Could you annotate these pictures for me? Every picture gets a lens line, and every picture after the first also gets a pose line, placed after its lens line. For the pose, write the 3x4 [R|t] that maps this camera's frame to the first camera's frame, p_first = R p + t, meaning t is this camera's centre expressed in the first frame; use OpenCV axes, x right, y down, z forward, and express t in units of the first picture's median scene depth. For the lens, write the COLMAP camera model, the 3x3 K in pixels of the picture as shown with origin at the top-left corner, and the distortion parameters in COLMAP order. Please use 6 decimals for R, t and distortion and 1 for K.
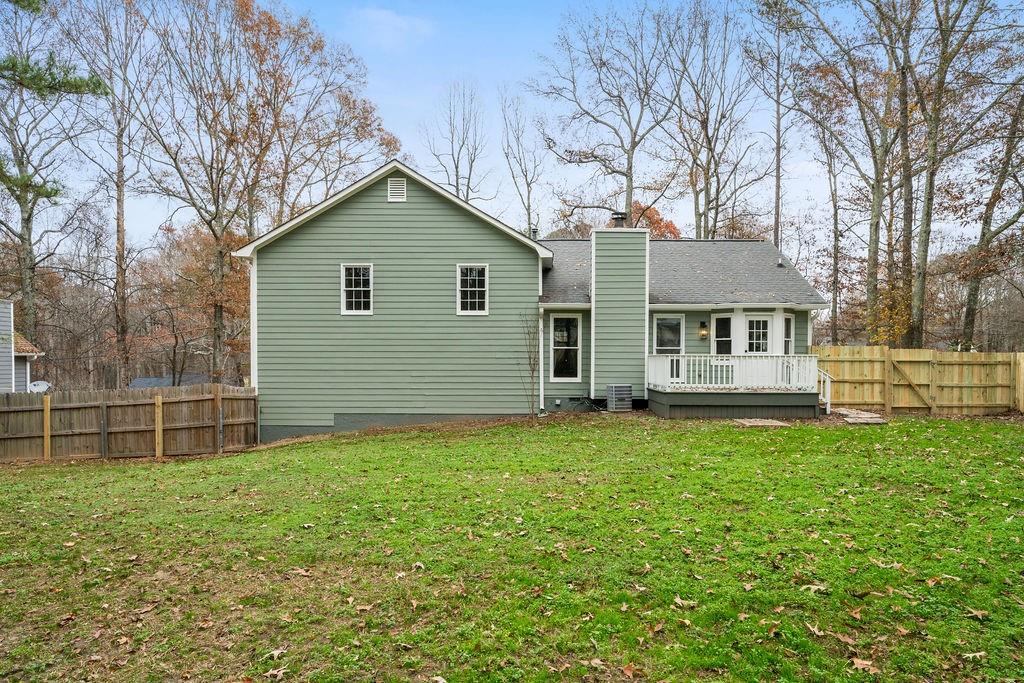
lens RADIAL K [[622.0, 0, 512.9], [0, 622.0, 346.6], [0, 0, 1]] dist [-0.000397, -0.003208]
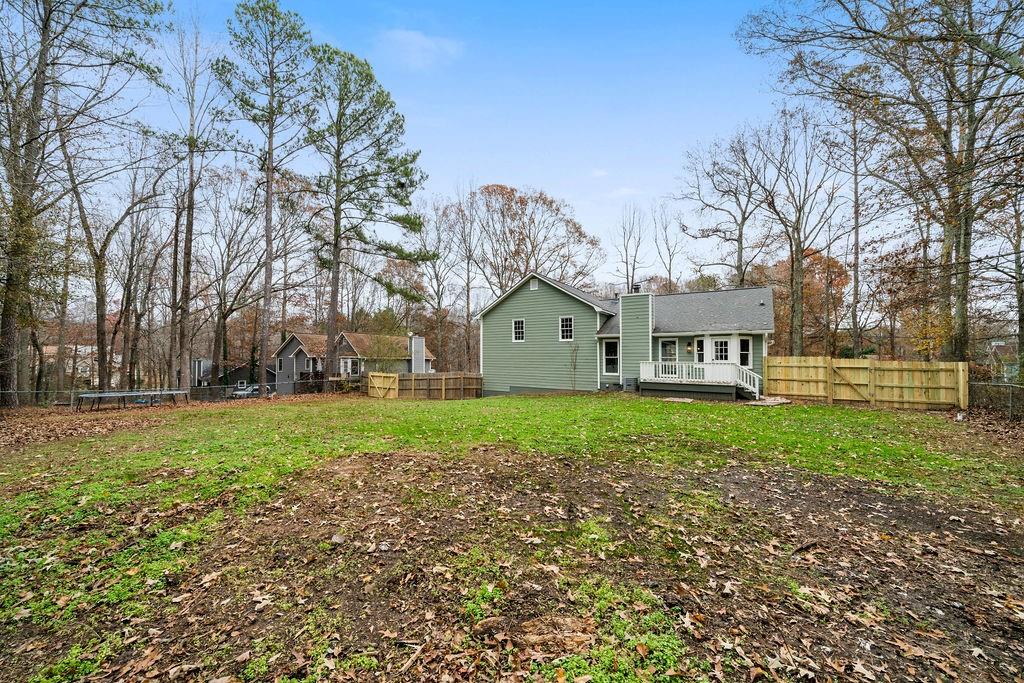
lens RADIAL K [[387.3, 0, 510.8], [0, 387.3, 340.7], [0, 0, 1]] dist [0.000356, 0.000327]
pose [[0.837207, -0.019330, -0.546544, 0.480067], [0.003606, 0.999549, -0.029828, -0.014415], [0.546874, 0.023001, 0.836899, -0.174694]]
